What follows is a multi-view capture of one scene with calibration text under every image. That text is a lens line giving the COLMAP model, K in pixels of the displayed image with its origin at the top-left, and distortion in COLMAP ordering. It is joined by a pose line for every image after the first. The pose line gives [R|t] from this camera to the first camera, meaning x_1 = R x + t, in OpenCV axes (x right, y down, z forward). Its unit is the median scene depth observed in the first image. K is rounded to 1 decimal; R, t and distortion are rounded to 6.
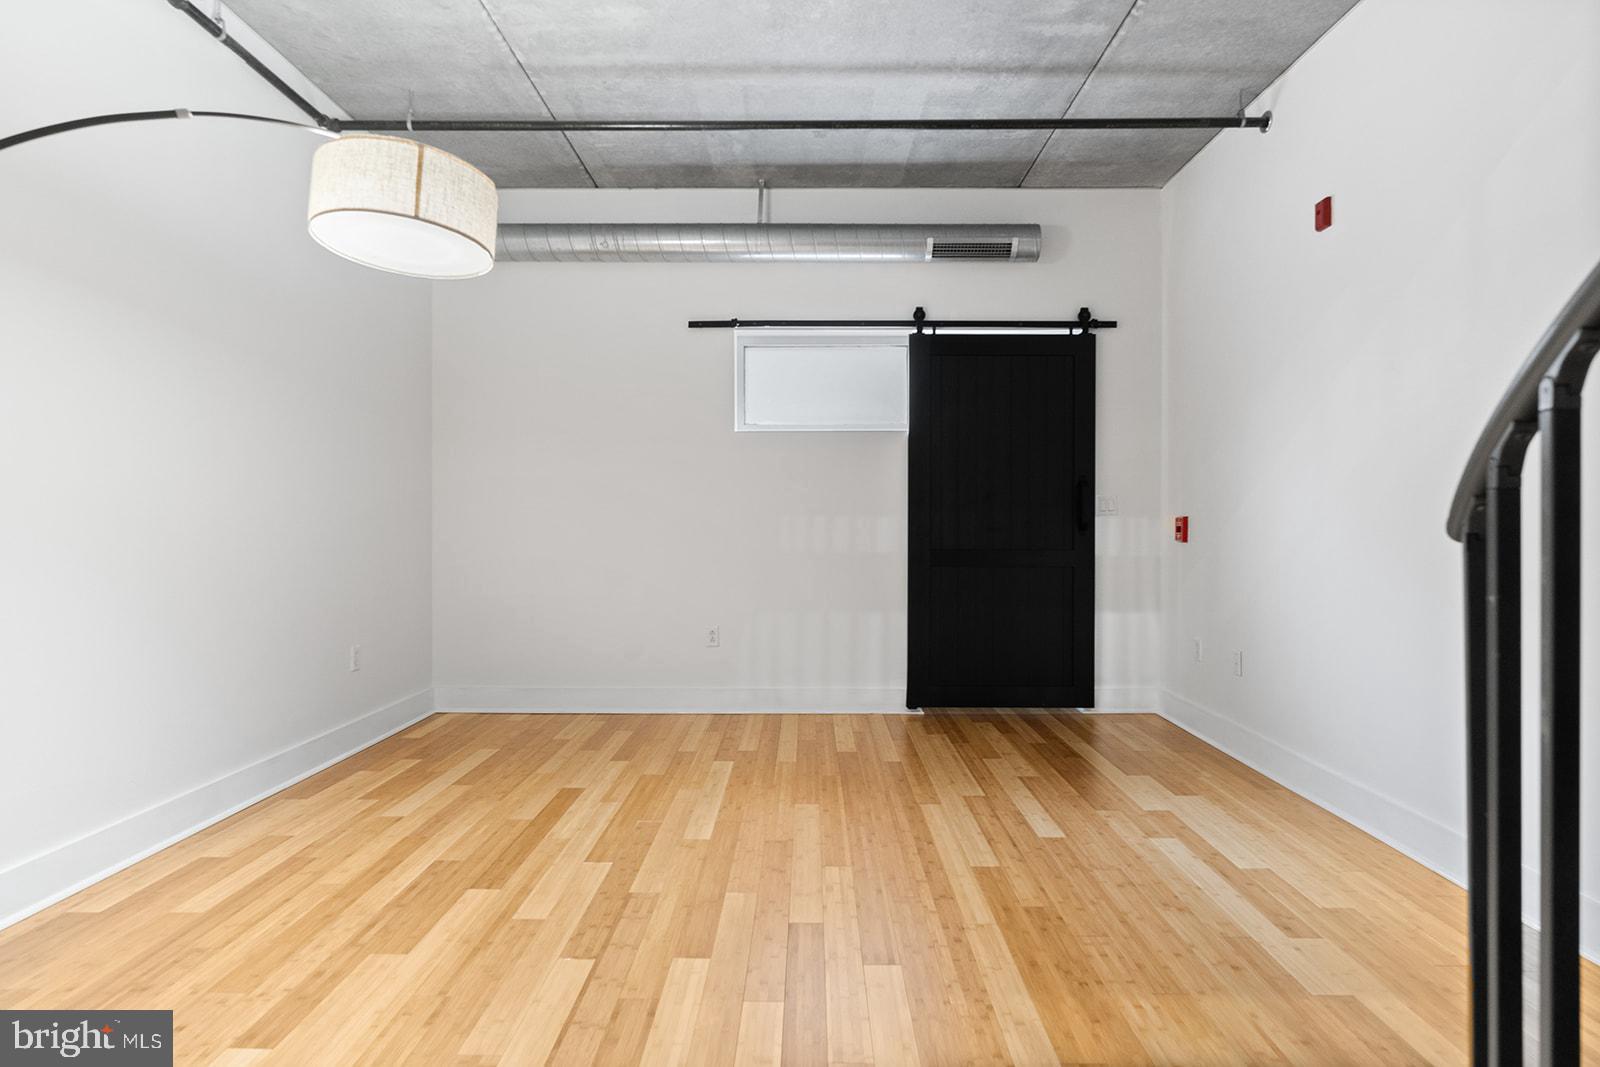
lens RADIAL K [[829.1, 0, 777.8], [0, 829.1, 516.7], [0, 0, 1]] dist [-0.008725, 0.005916]
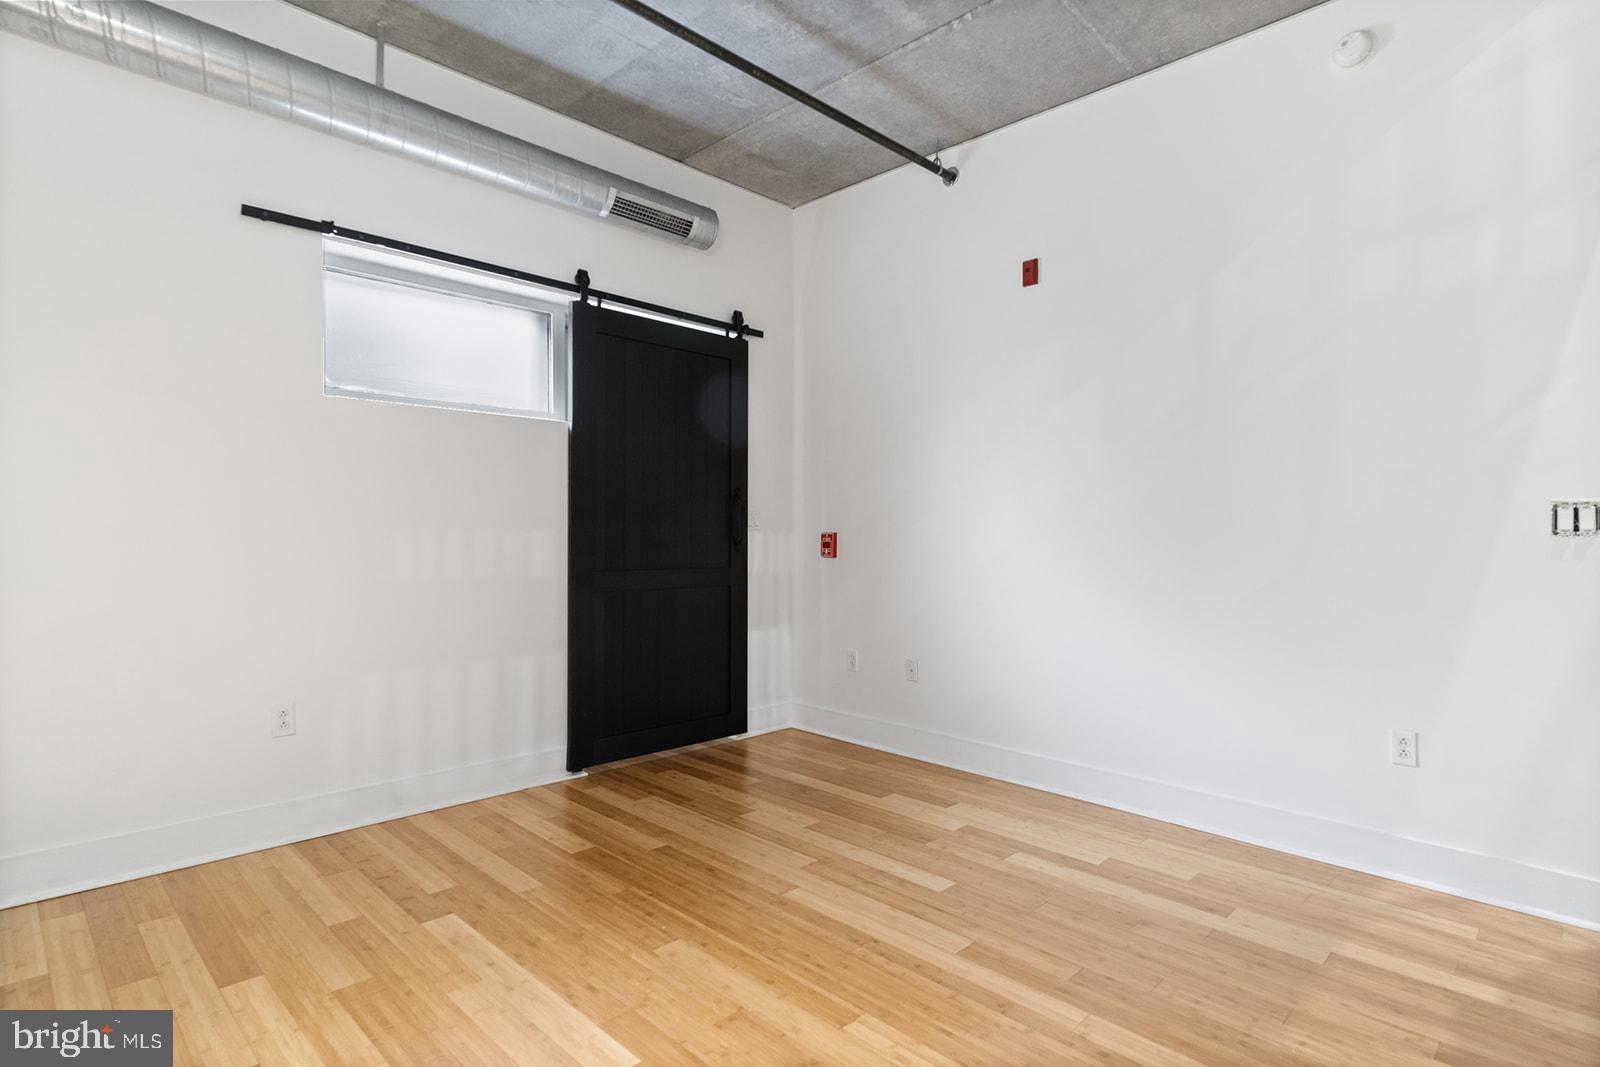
lens RADIAL K [[829.1, 0, 777.3], [0, 829.1, 527.2], [0, 0, 1]] dist [-0.008725, 0.005916]
pose [[0.690665, 0.010525, 0.723098, -0.290522], [-0.010765, 0.999933, -0.004273, -0.001900], [-0.723095, -0.004833, 0.690732, 0.321795]]
